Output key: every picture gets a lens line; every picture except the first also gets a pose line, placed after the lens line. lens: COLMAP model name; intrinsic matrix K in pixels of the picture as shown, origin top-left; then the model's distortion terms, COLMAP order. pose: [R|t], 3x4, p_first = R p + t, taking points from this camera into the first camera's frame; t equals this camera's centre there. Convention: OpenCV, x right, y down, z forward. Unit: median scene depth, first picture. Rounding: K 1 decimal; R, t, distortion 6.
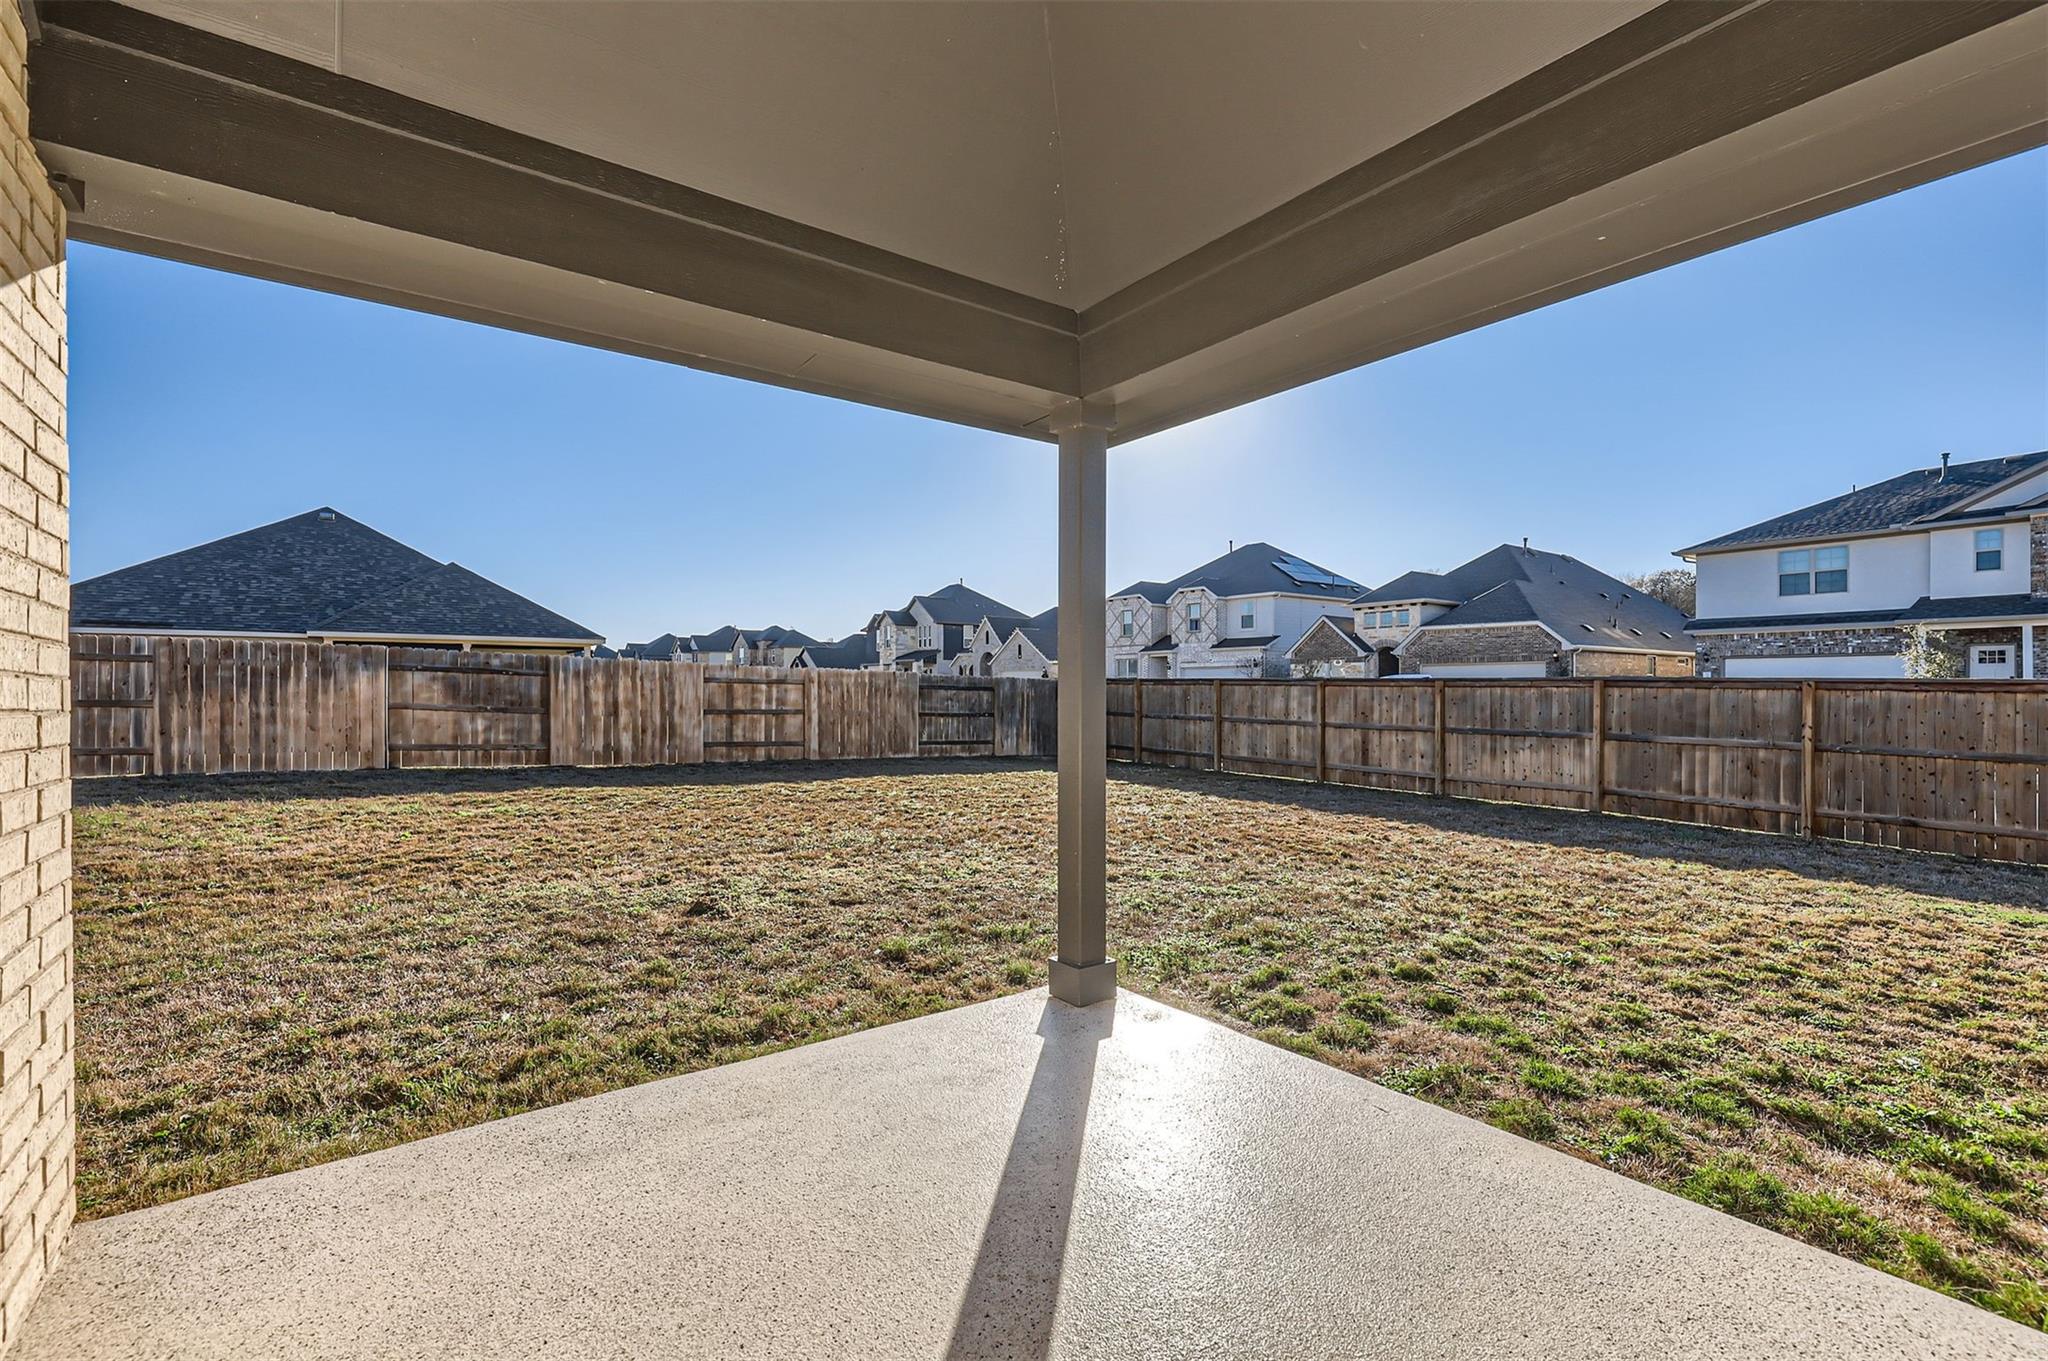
lens RADIAL K [[934.5, 0, 1031.9], [0, 934.5, 686.3], [0, 0, 1]] dist [0.003987, -0.001174]
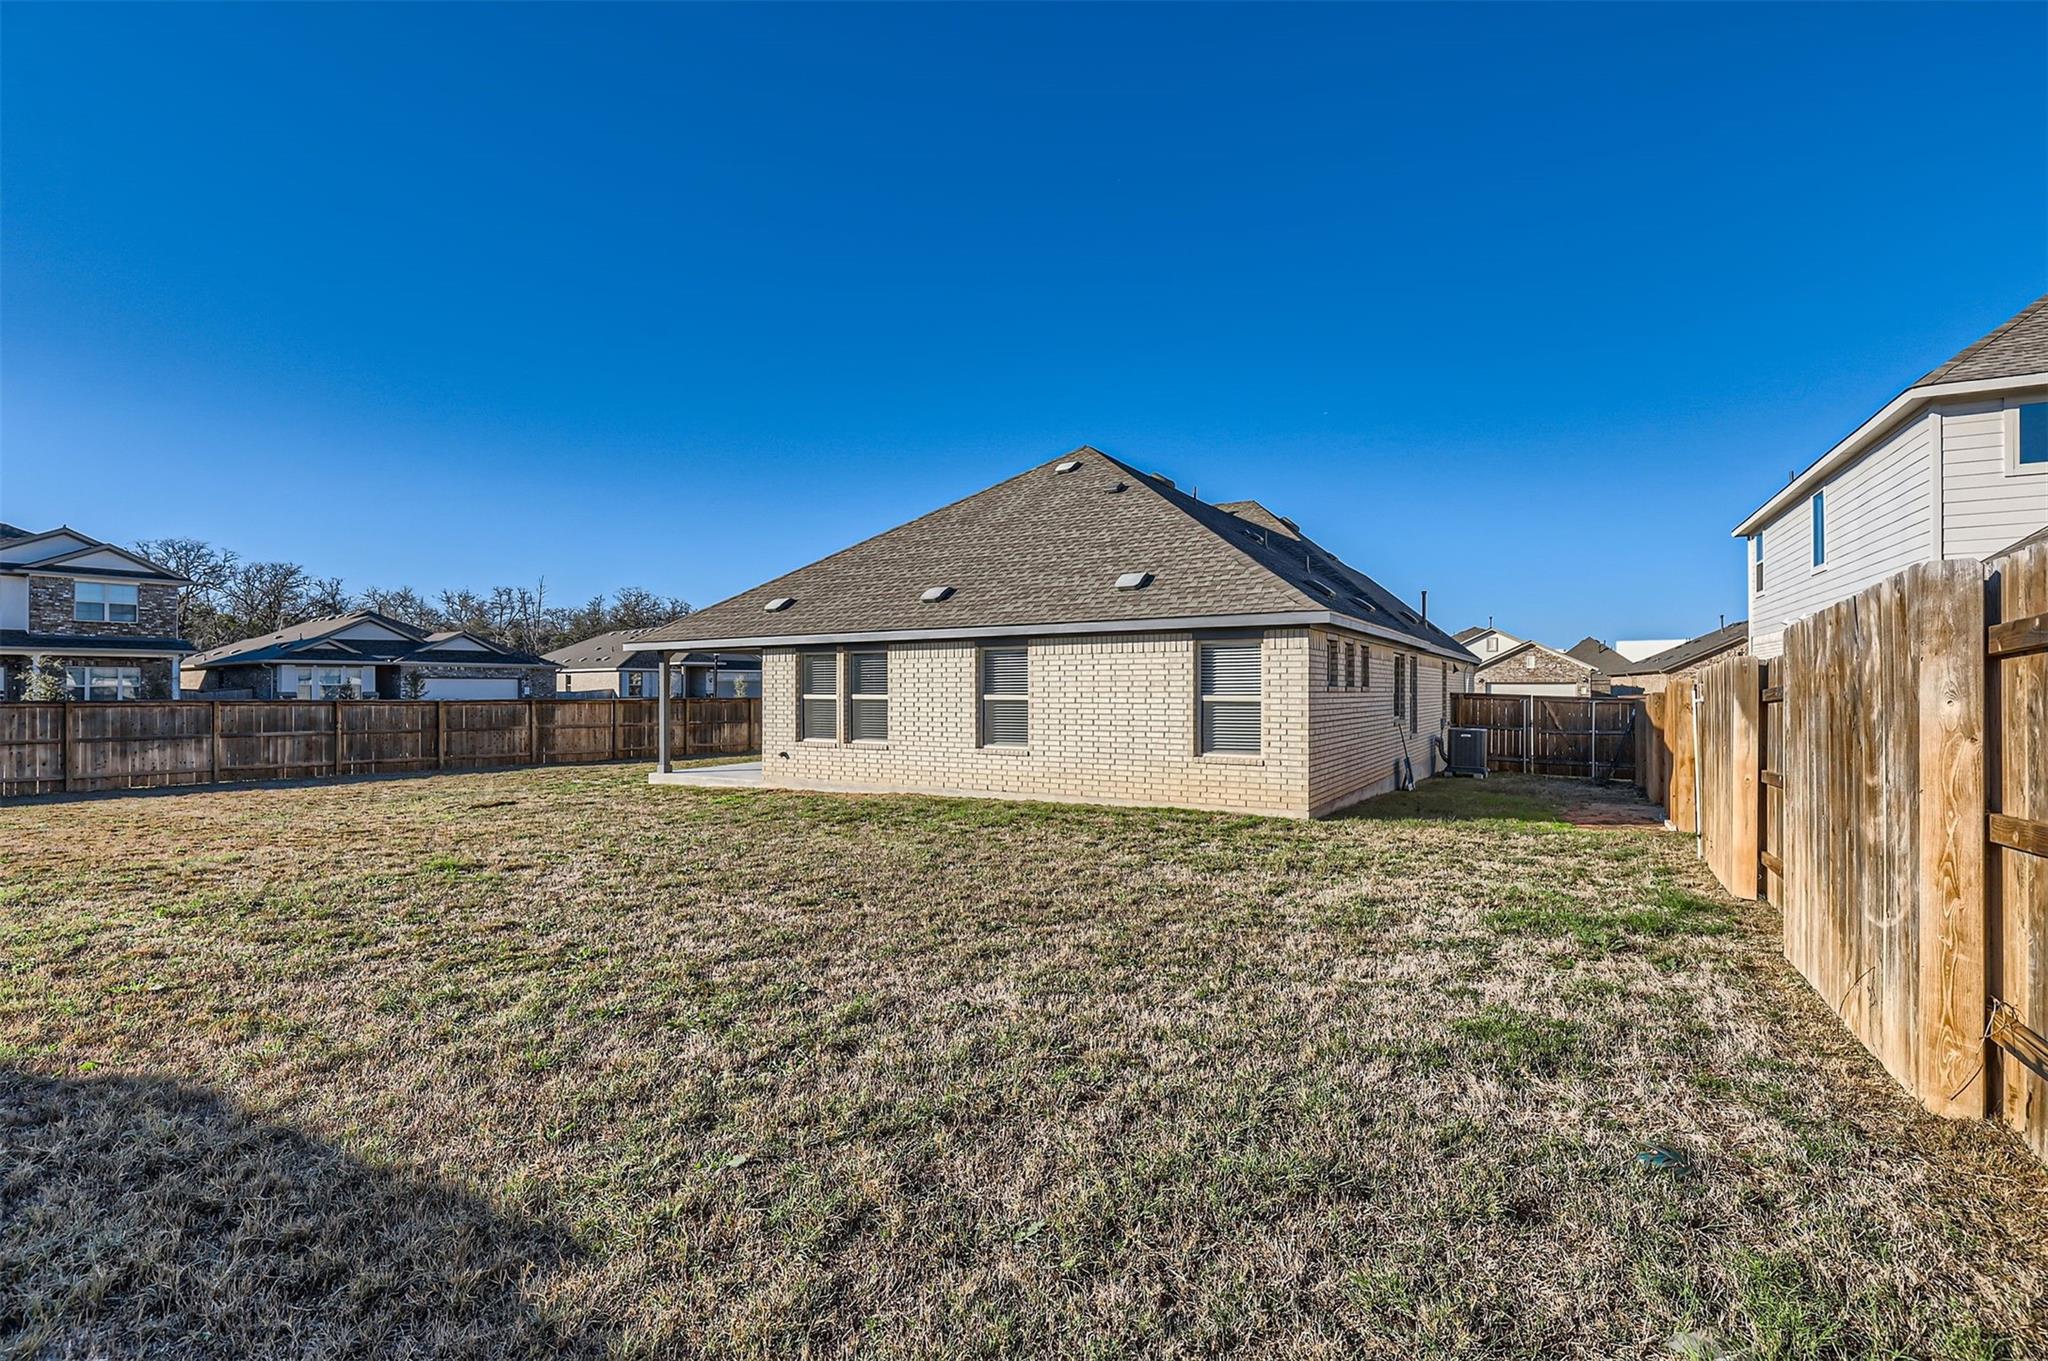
lens RADIAL K [[934.5, 0, 1024.5], [0, 934.5, 684.2], [0, 0, 1]] dist [0.003987, -0.001174]
pose [[-0.392020, 0.003014, 0.919952, -1.395162], [-0.002190, 0.999989, -0.004210, -0.030895], [-0.919954, -0.003665, -0.392009, 0.345668]]
